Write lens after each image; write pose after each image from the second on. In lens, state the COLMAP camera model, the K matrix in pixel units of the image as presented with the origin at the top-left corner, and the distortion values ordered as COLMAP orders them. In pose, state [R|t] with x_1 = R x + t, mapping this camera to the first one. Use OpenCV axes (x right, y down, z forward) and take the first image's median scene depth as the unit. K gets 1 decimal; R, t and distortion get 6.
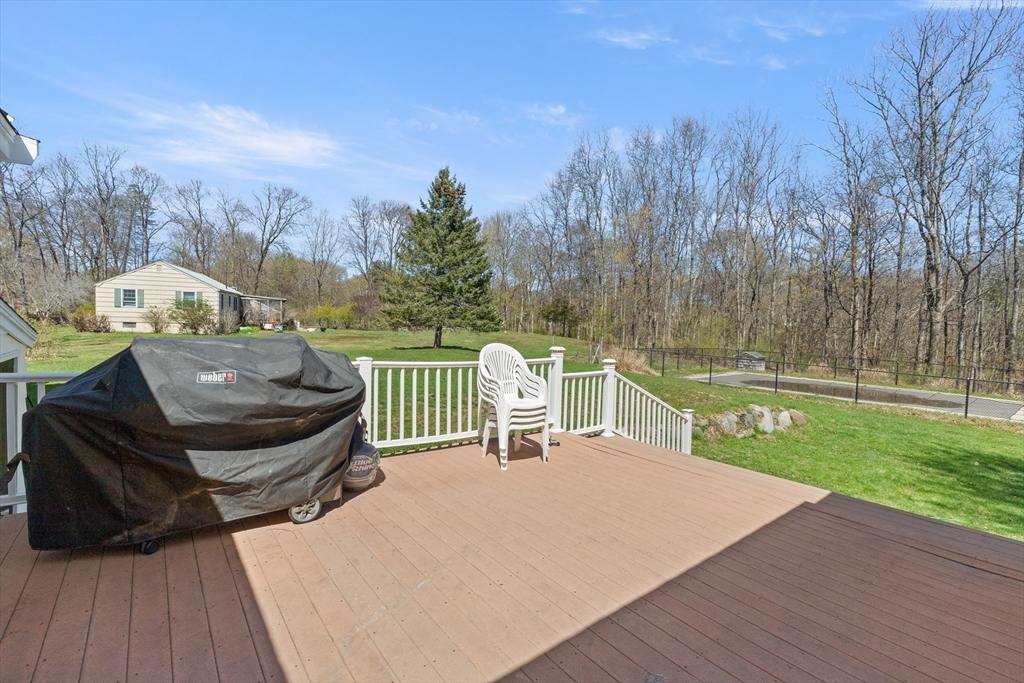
lens RADIAL K [[452.0, 0, 512.0], [0, 452.0, 341.5], [0, 0, 1]] dist [-0.001953, 0.000040]
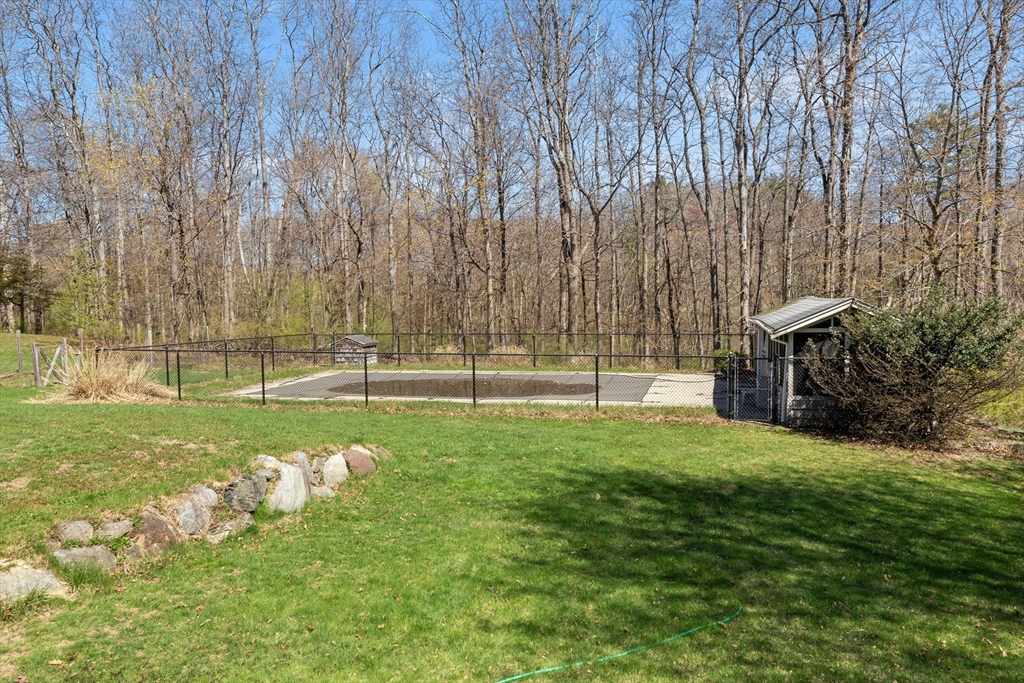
lens RADIAL K [[727.8, 0, 512.0], [0, 727.8, 341.5], [0, 0, 1]] dist [-0.000930, -0.000472]
pose [[0.794730, -0.083614, 0.601177, 0.142983], [0.070200, 0.996481, 0.045793, 0.000906], [-0.602890, 0.005810, 0.797803, 0.109665]]
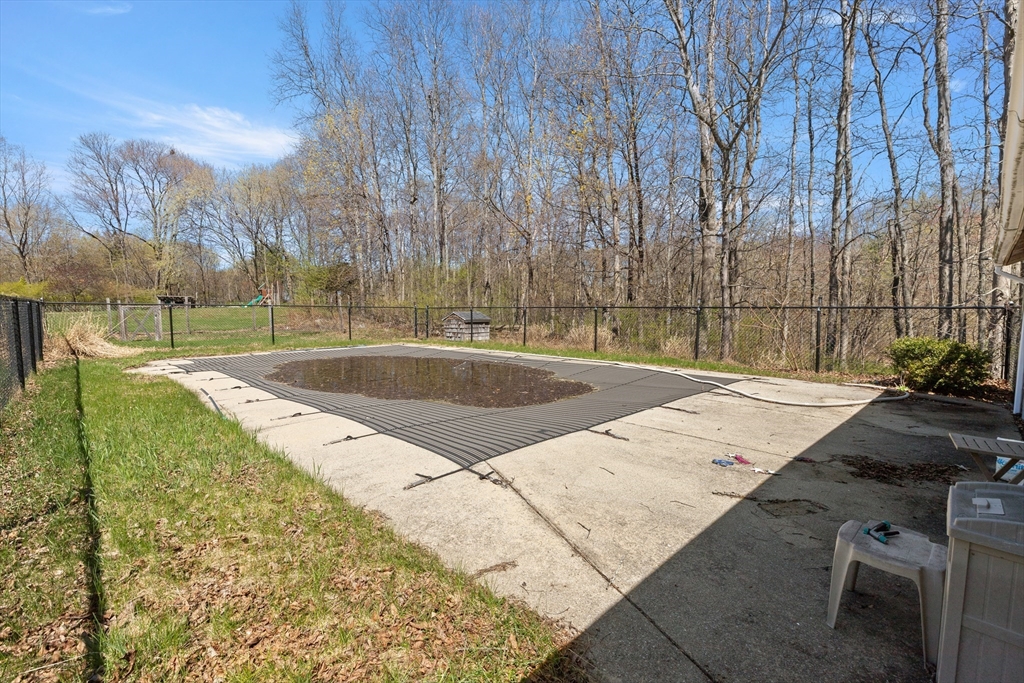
lens RADIAL K [[452.0, 0, 512.0], [0, 452.0, 341.5], [0, 0, 1]] dist [-0.001953, 0.000040]
pose [[0.993227, -0.043346, 0.107800, 0.739060], [0.040382, 0.998748, 0.029529, 0.068466], [-0.108945, -0.024976, 0.993734, 0.514347]]
